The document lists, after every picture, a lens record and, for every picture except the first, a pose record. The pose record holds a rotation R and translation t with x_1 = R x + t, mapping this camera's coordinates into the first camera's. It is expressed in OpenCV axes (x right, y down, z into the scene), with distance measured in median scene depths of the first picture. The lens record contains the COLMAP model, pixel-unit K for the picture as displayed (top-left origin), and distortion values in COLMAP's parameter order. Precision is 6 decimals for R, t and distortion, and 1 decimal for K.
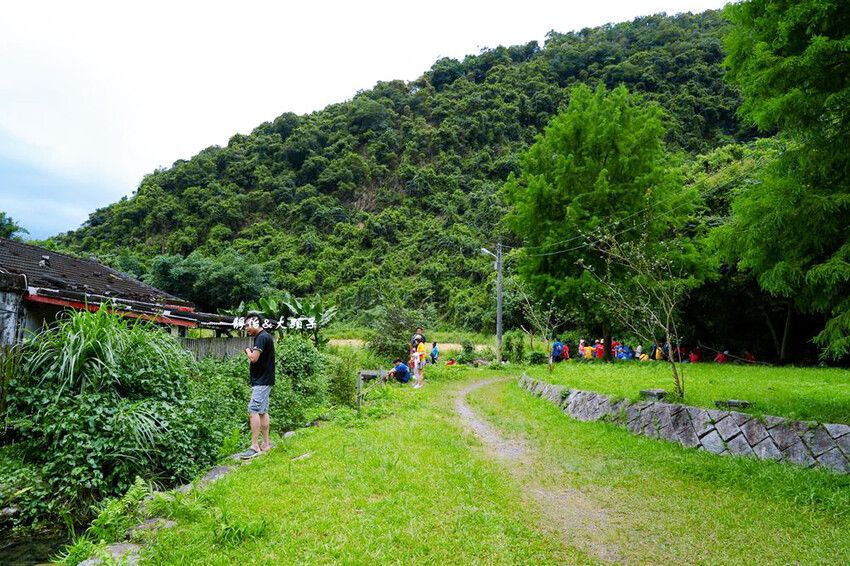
lens RADIAL K [[580.3, 0, 424.4], [0, 580.3, 285.7], [0, 0, 1]] dist [-0.006331, -0.002098]
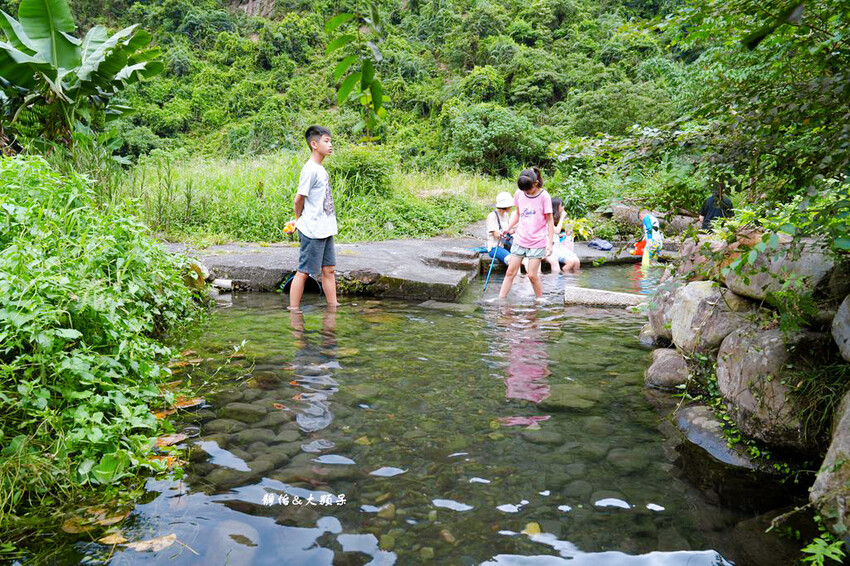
lens RADIAL K [[631.1, 0, 424.8], [0, 631.1, 283.6], [0, 0, 1]] dist [-0.000094, -0.000161]
pose [[0.990454, -0.022626, 0.135976, -0.016490], [-0.006700, 0.977369, 0.211435, 0.027150], [-0.137683, -0.210327, 0.967887, 0.178014]]
